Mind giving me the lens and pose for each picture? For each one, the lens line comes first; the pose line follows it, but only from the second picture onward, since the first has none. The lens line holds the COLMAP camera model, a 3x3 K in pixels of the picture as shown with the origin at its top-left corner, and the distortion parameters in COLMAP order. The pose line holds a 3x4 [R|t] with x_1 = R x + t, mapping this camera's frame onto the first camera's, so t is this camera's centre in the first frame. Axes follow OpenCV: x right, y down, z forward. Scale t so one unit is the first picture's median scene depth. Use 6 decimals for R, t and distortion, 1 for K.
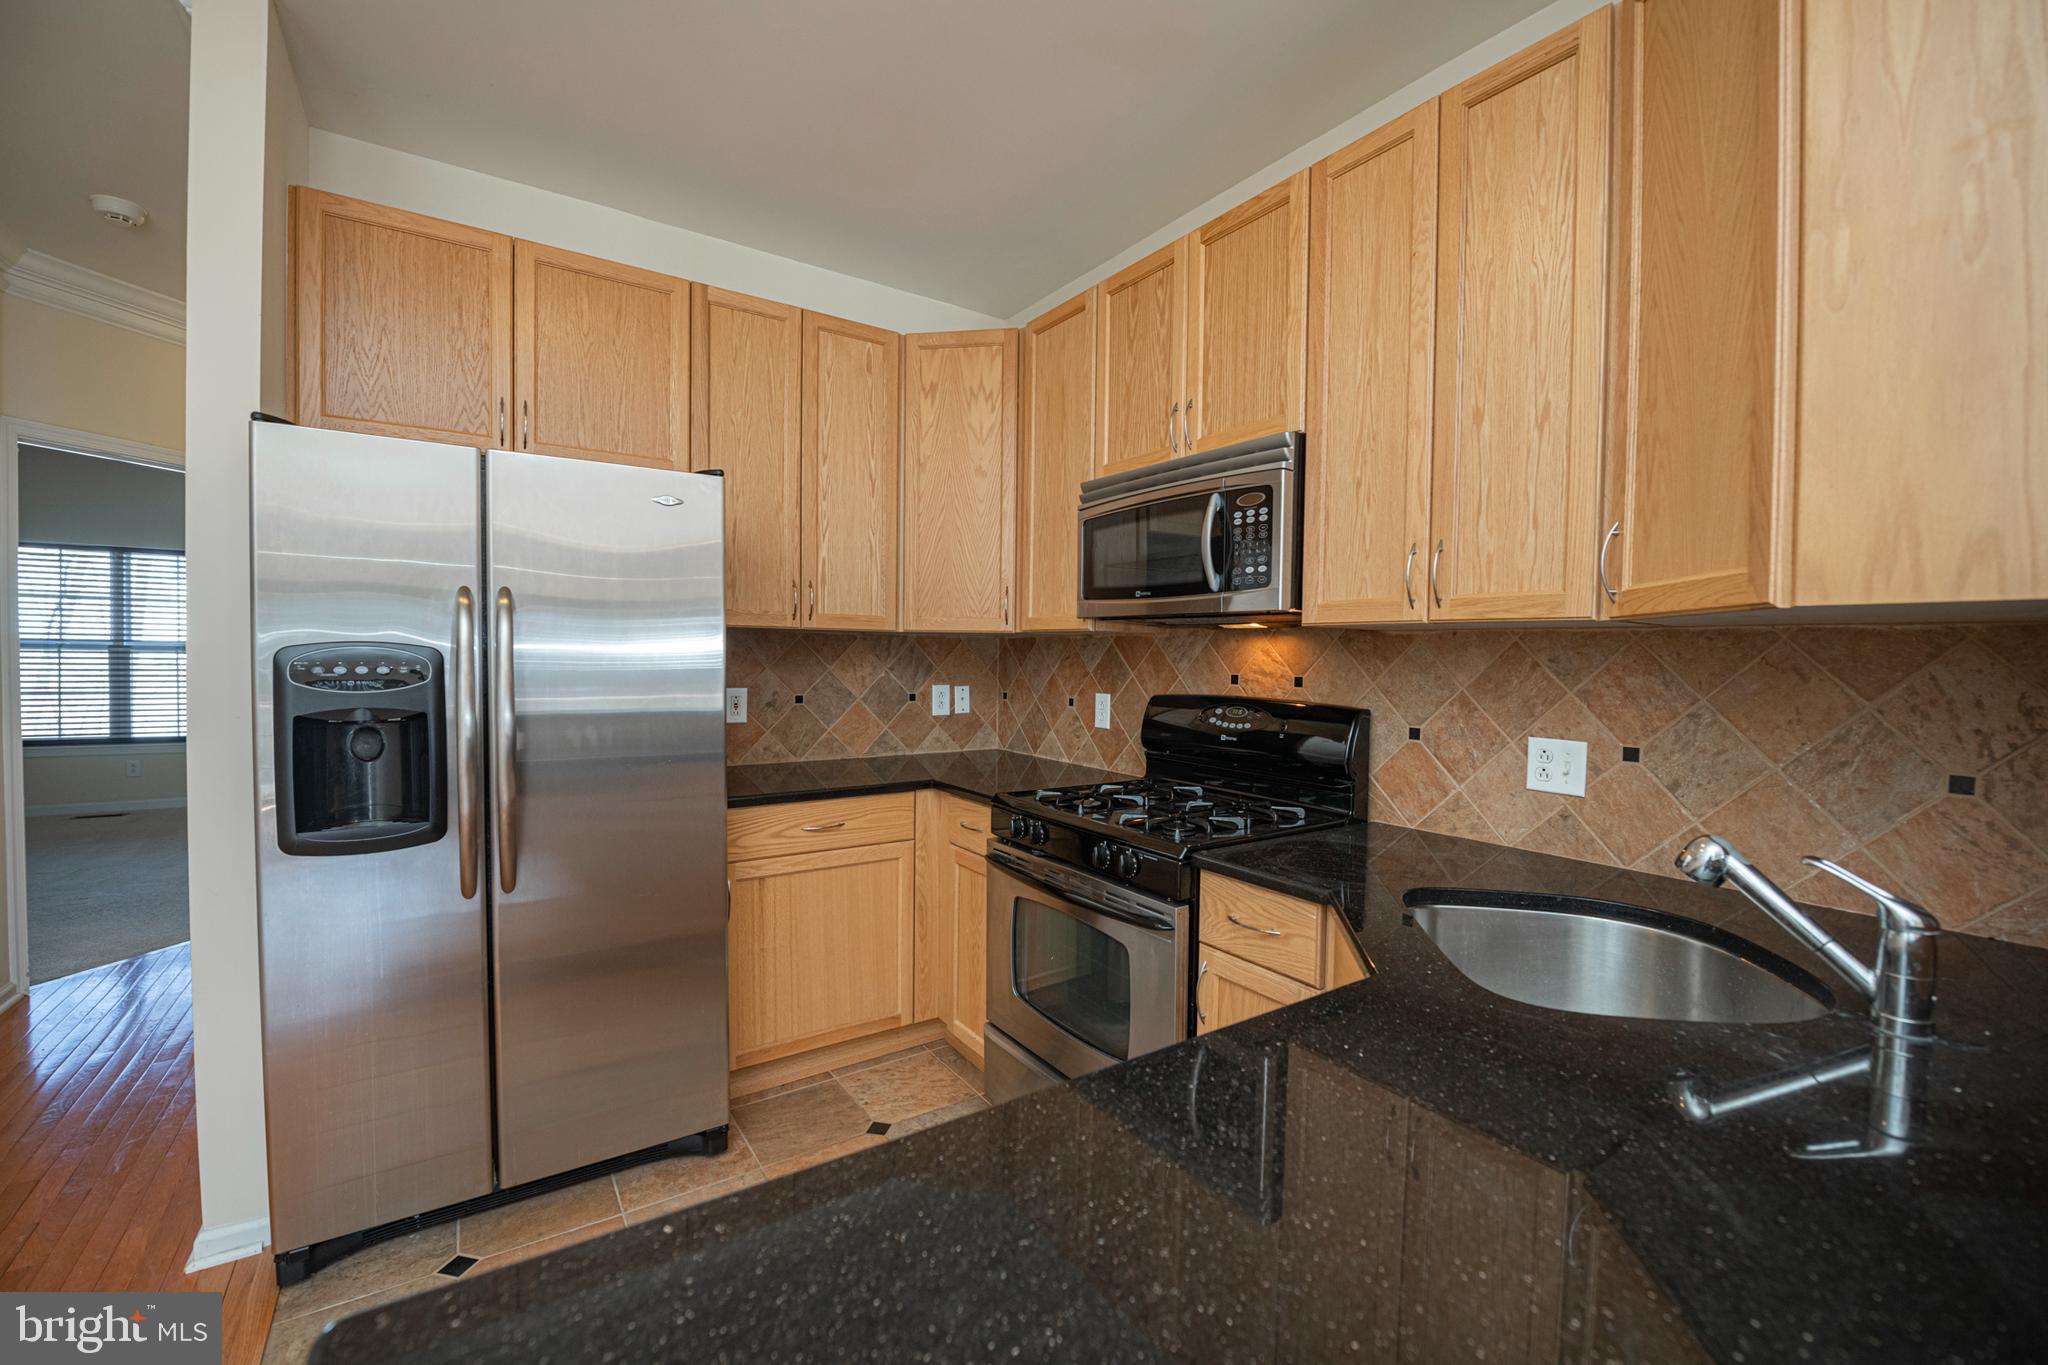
lens RADIAL K [[830.4, 0, 1046.8], [0, 830.4, 681.7], [0, 0, 1]] dist [-0.014911, -0.003742]
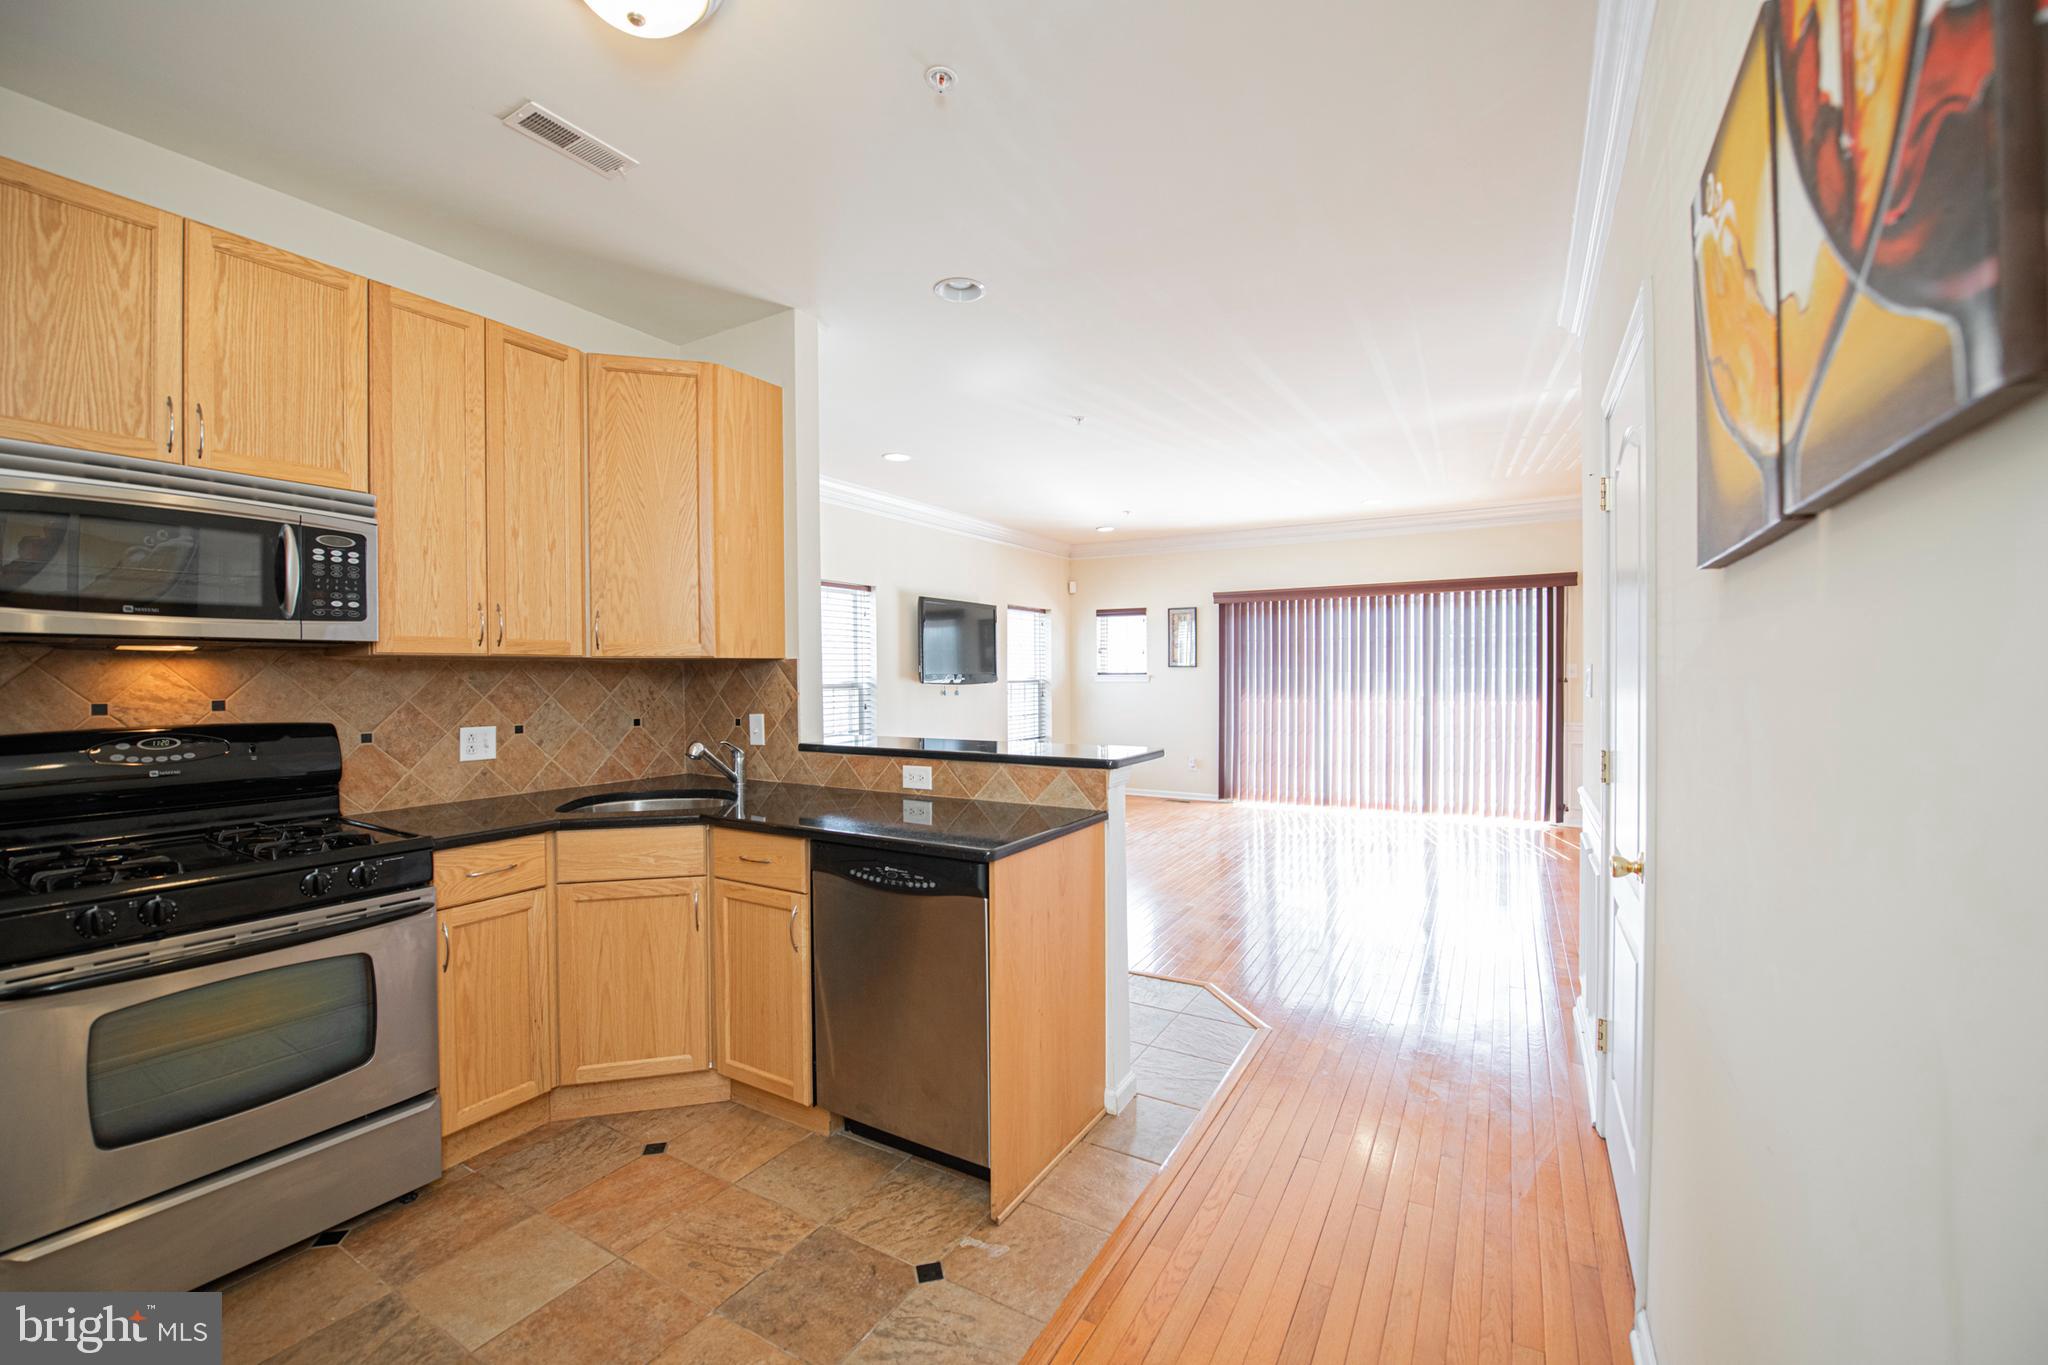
lens RADIAL K [[830.1, 0, 1029.6], [0, 830.1, 677.8], [0, 0, 1]] dist [-0.014694, -0.002309]
pose [[-0.411532, -0.021140, 0.911150, -1.094700], [0.028047, 0.998964, 0.035846, -0.045294], [-0.910964, 0.040307, -0.410512, 0.572061]]
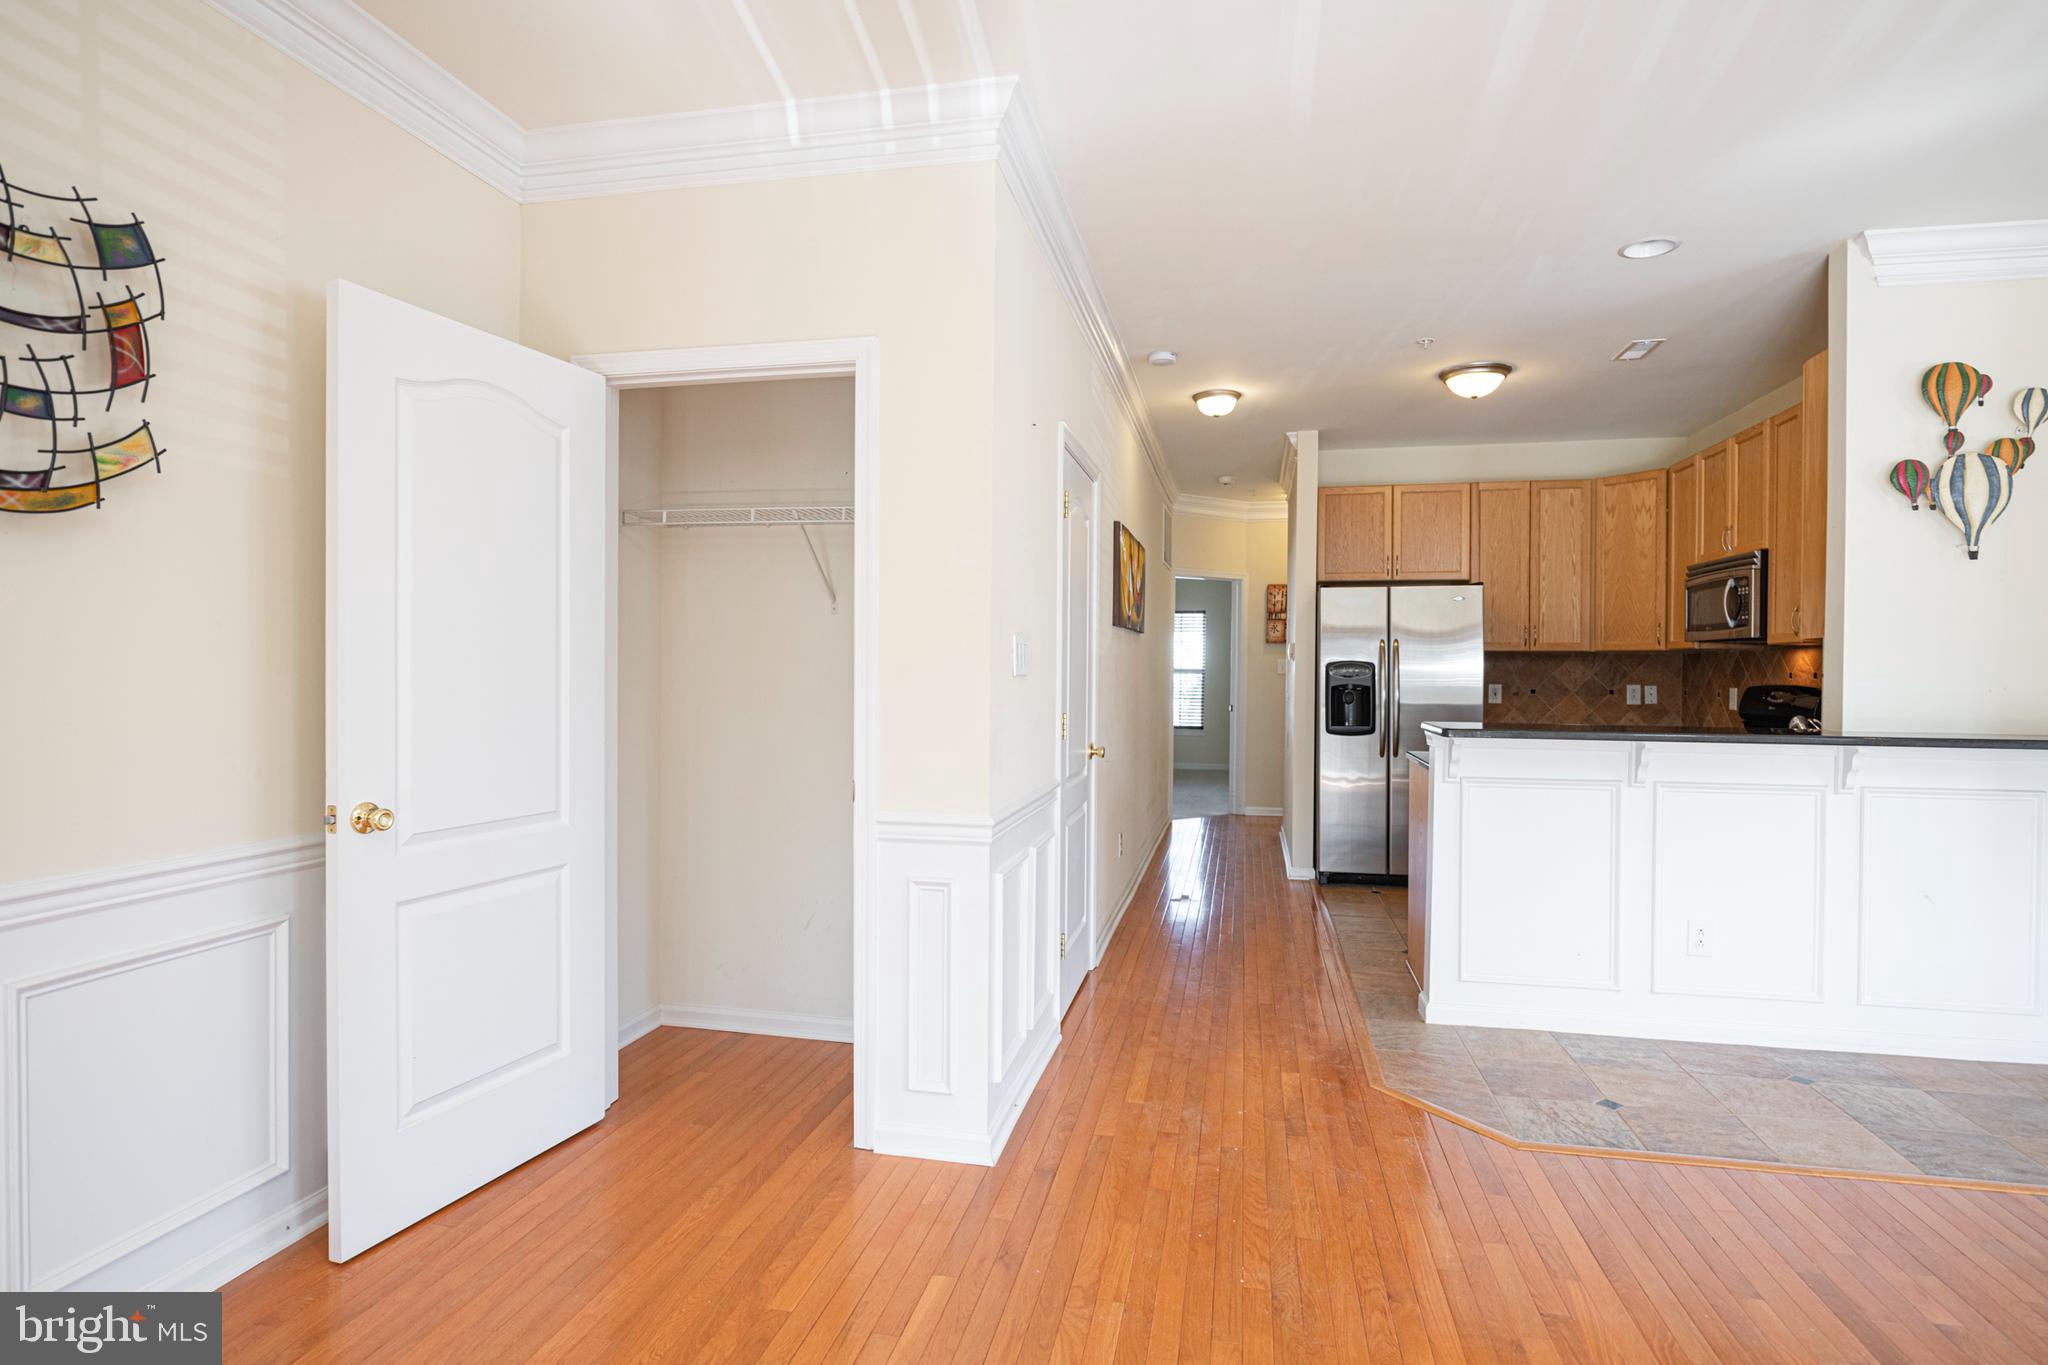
lens RADIAL K [[1031.8, 0, 1024.0], [0, 1031.8, 682.5], [0, 0, 1]] dist [-0.011643, -0.000507]
pose [[0.672472, -0.002854, -0.740118, 0.860064], [-0.019366, 0.999582, -0.021450, 0.102784], [0.739870, 0.028758, 0.672135, -1.838449]]
